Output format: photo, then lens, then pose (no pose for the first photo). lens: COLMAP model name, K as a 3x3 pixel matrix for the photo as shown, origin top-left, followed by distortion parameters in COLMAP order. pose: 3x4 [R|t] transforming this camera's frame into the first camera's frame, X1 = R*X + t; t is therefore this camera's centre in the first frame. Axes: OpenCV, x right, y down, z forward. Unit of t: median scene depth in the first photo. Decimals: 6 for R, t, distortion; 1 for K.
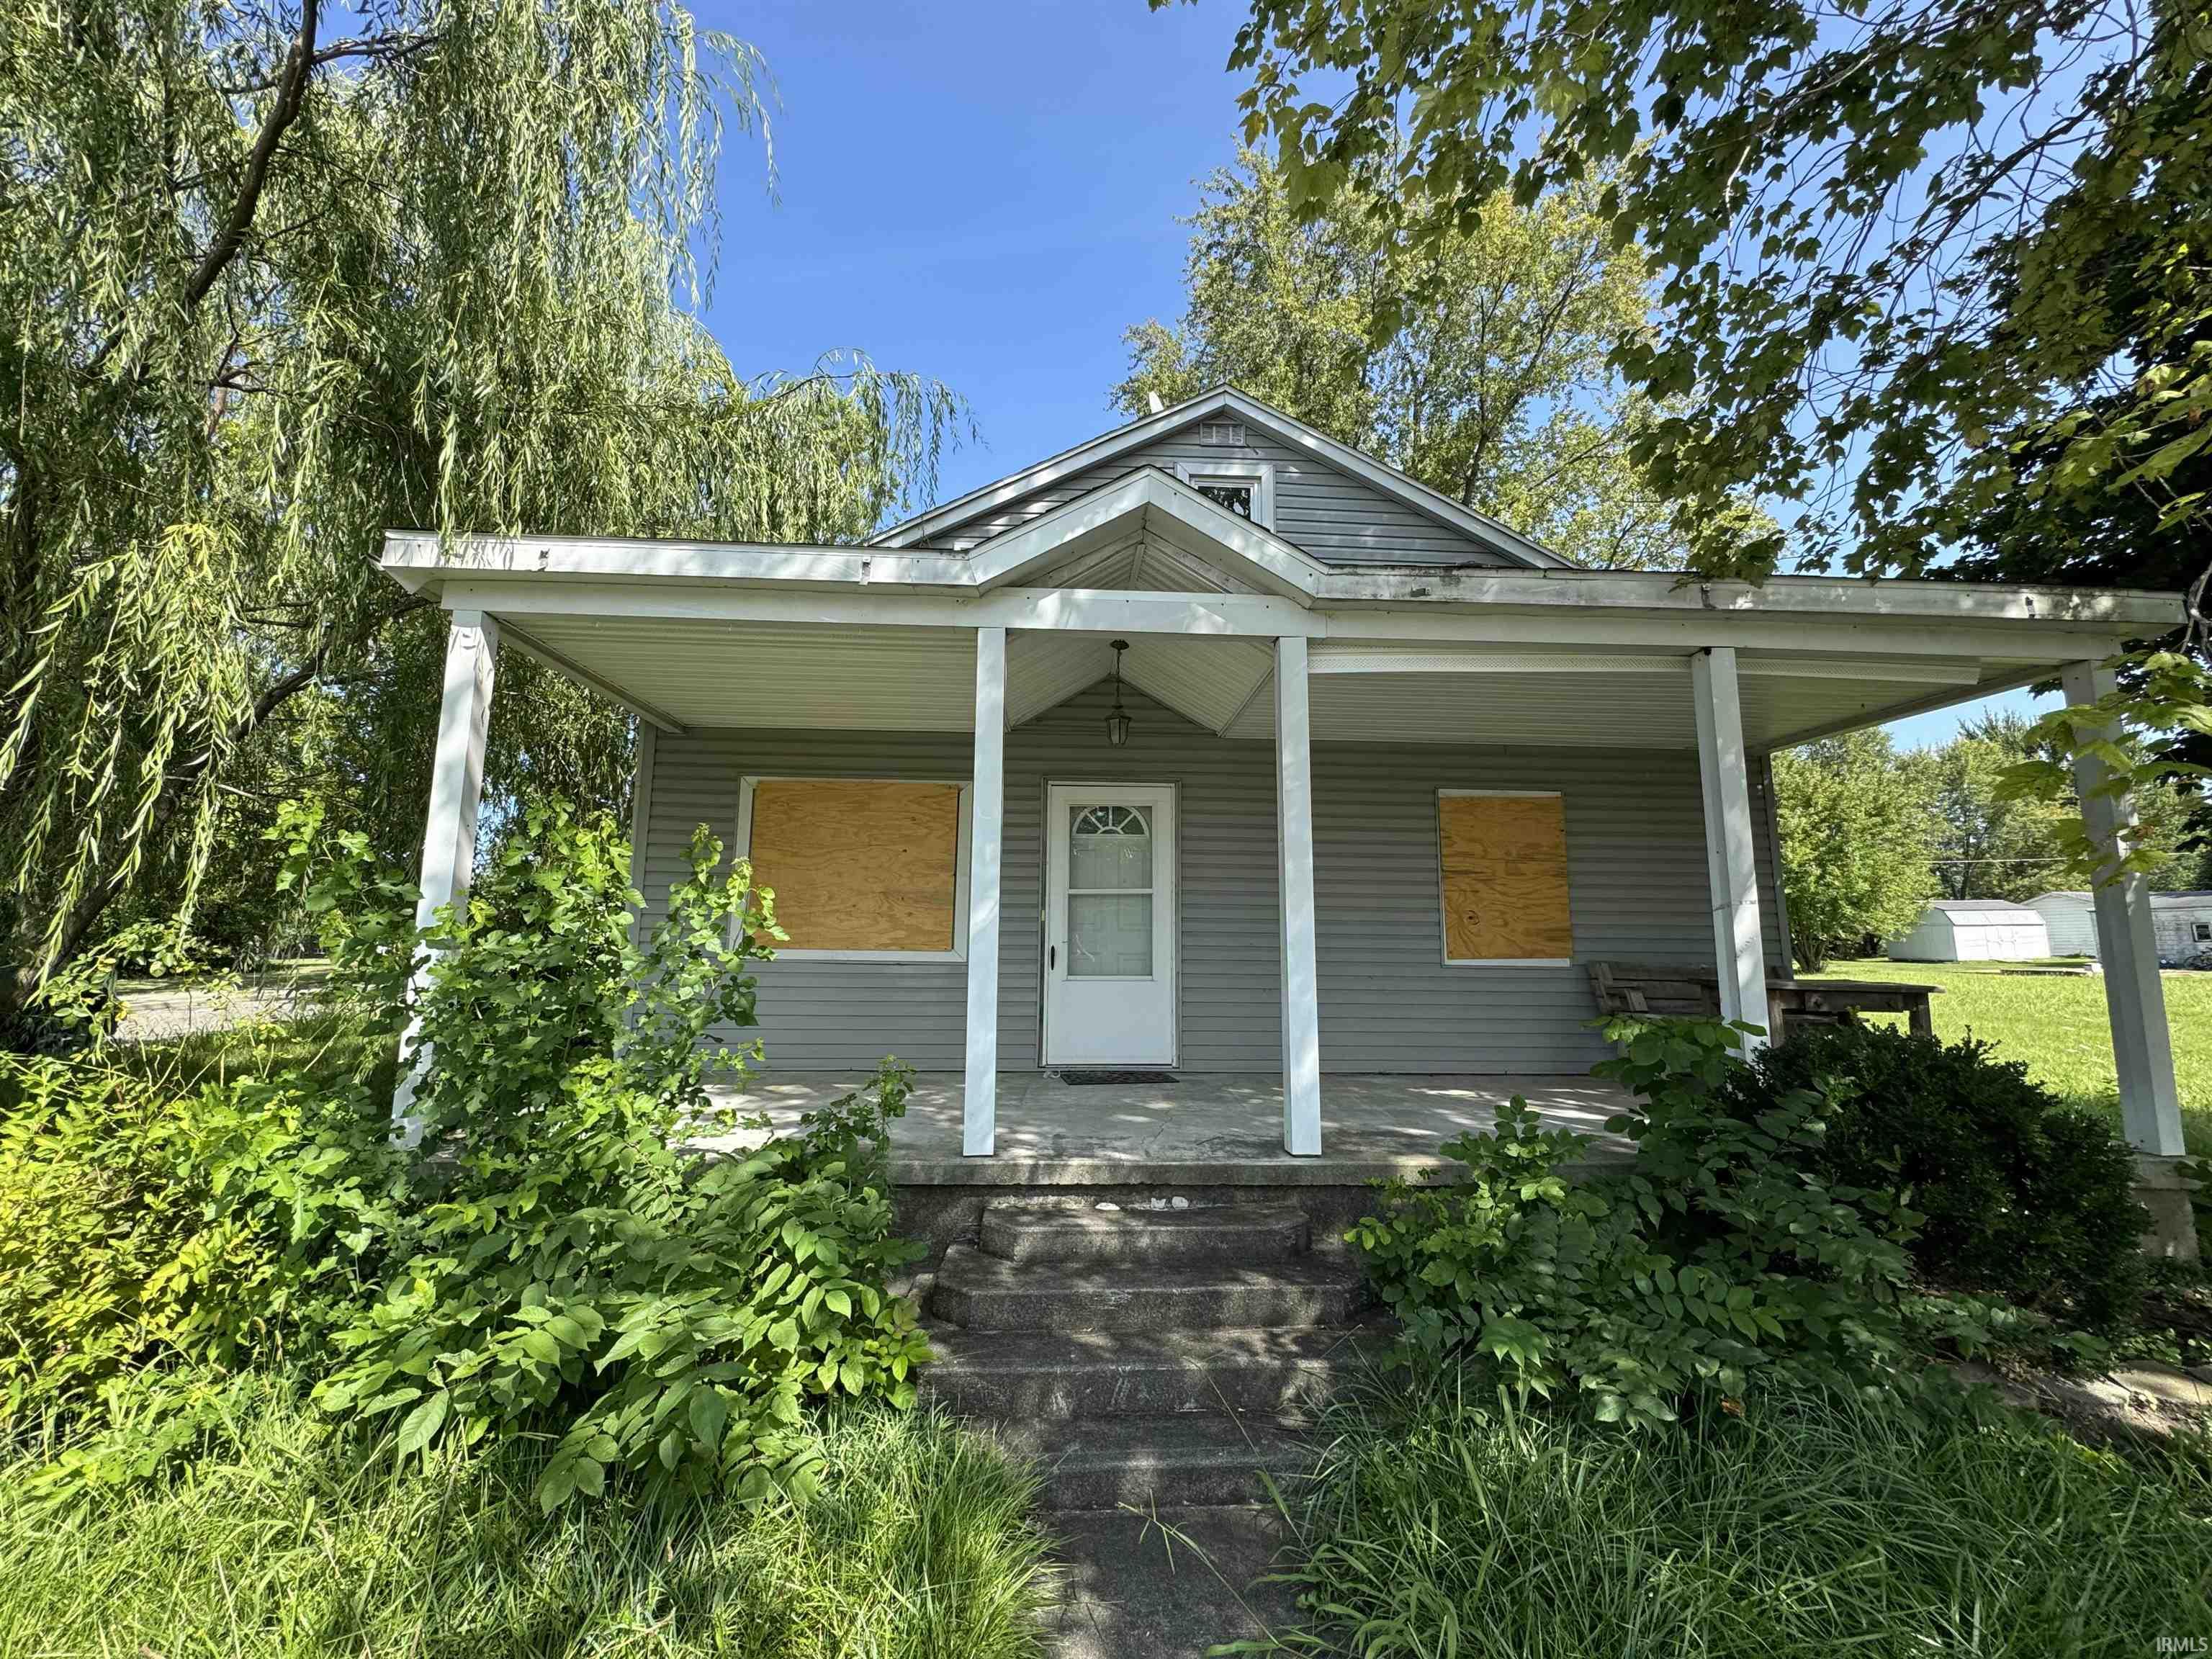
lens RADIAL K [[881.4, 0, 1106.2], [0, 881.4, 822.4], [0, 0, 1]] dist [0.001845, 0.000555]
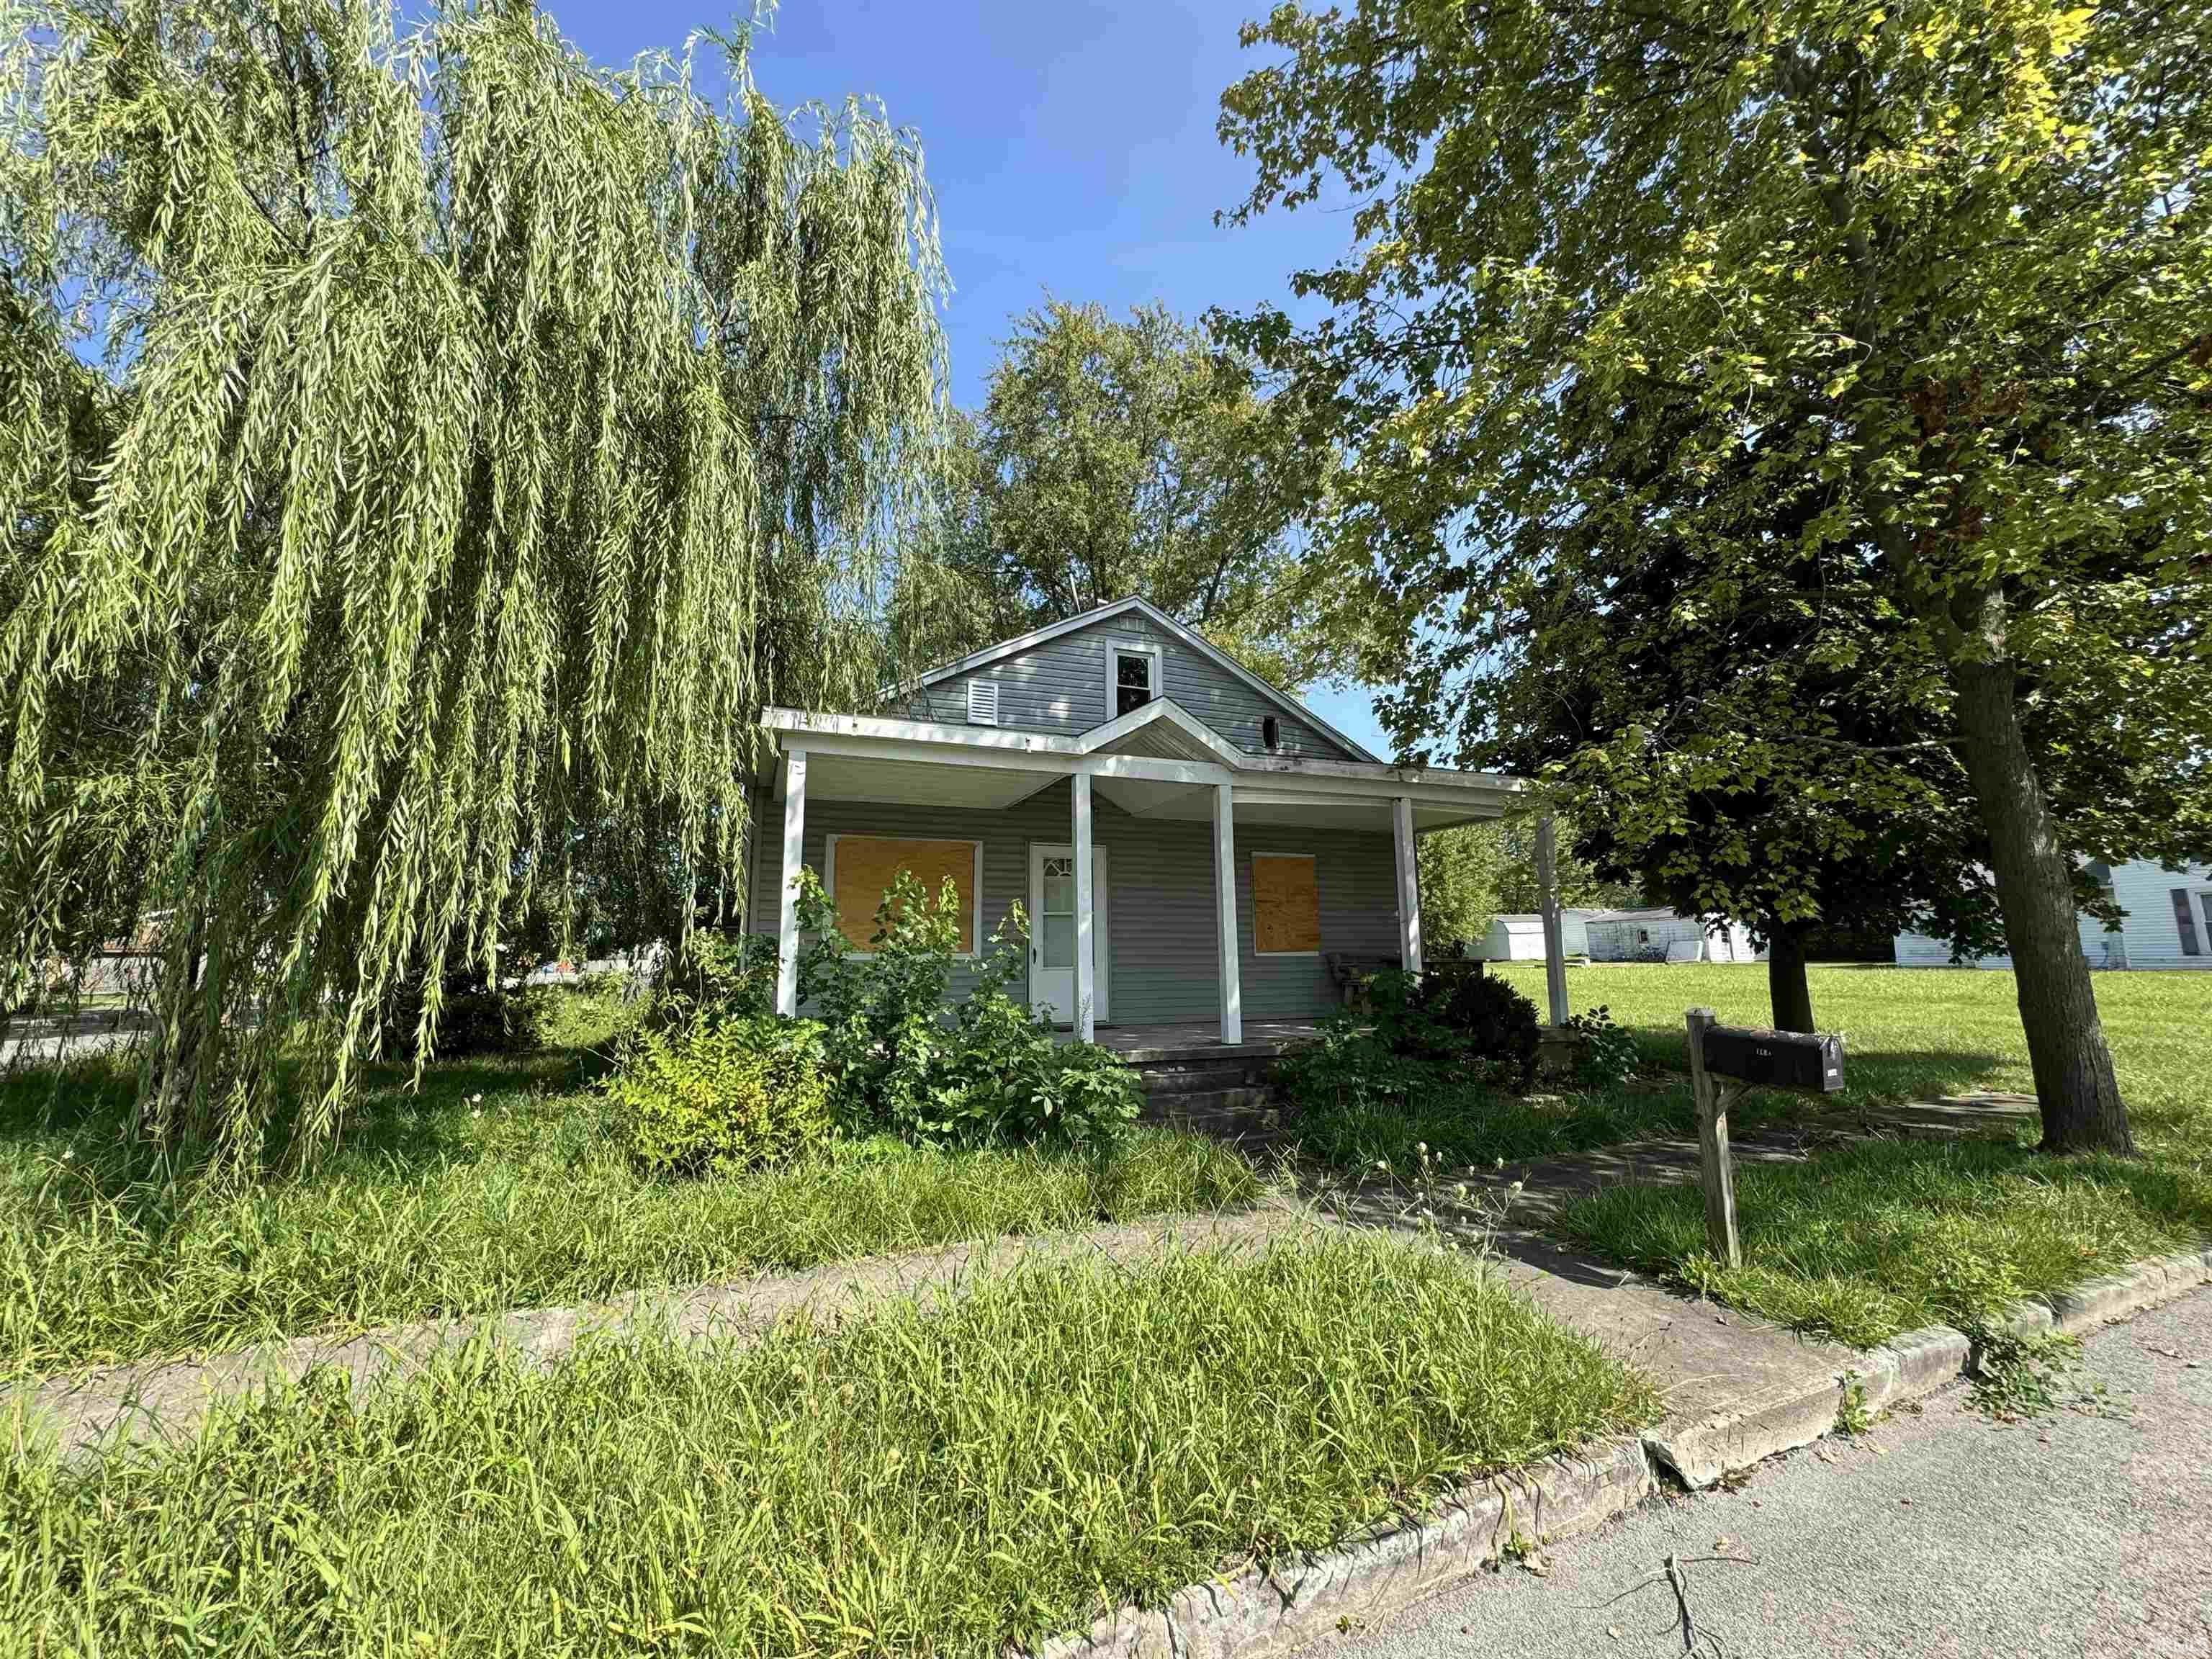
lens RADIAL K [[881.4, 0, 1107.6], [0, 881.4, 828.0], [0, 0, 1]] dist [0.001845, 0.000555]
pose [[0.944496, 0.028704, 0.327267, -0.693562], [-0.024748, 0.999562, -0.016249, -0.077671], [-0.327590, 0.007248, 0.944792, -0.792240]]
